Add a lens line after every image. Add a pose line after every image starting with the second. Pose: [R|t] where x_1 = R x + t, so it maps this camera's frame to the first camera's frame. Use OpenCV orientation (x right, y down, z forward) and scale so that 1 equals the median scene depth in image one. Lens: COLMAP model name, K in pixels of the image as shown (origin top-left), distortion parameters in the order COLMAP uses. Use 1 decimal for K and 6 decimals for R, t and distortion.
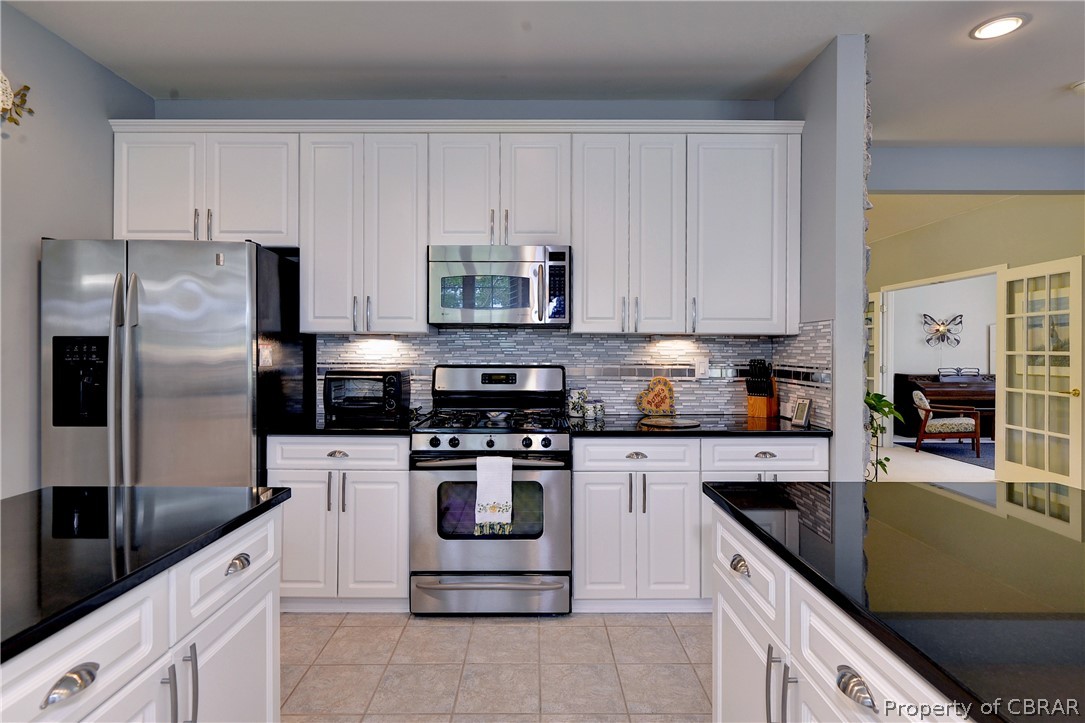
lens RADIAL K [[521.4, 0, 541.4], [0, 521.4, 358.0], [0, 0, 1]] dist [-0.010427, -0.000940]
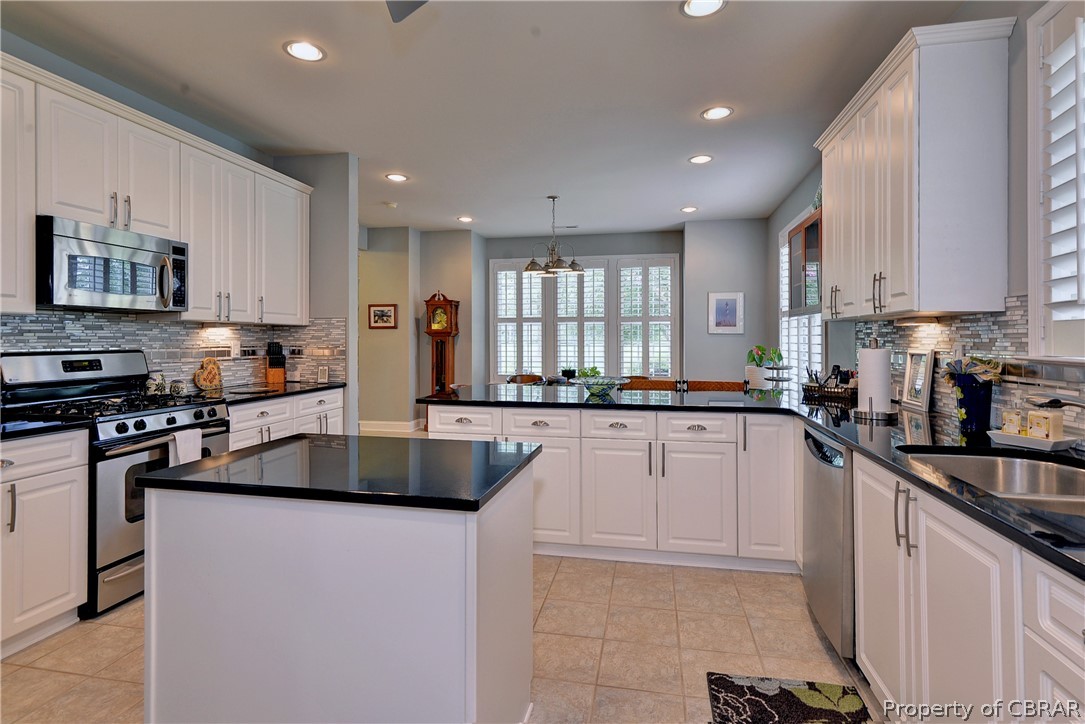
lens RADIAL K [[521.4, 0, 553.4], [0, 521.4, 335.4], [0, 0, 1]] dist [-0.010427, -0.000940]
pose [[0.191008, 0.002148, 0.981586, -0.828284], [0.009286, 0.999949, -0.003995, -0.002810], [-0.981545, 0.009878, 0.190978, 0.002984]]
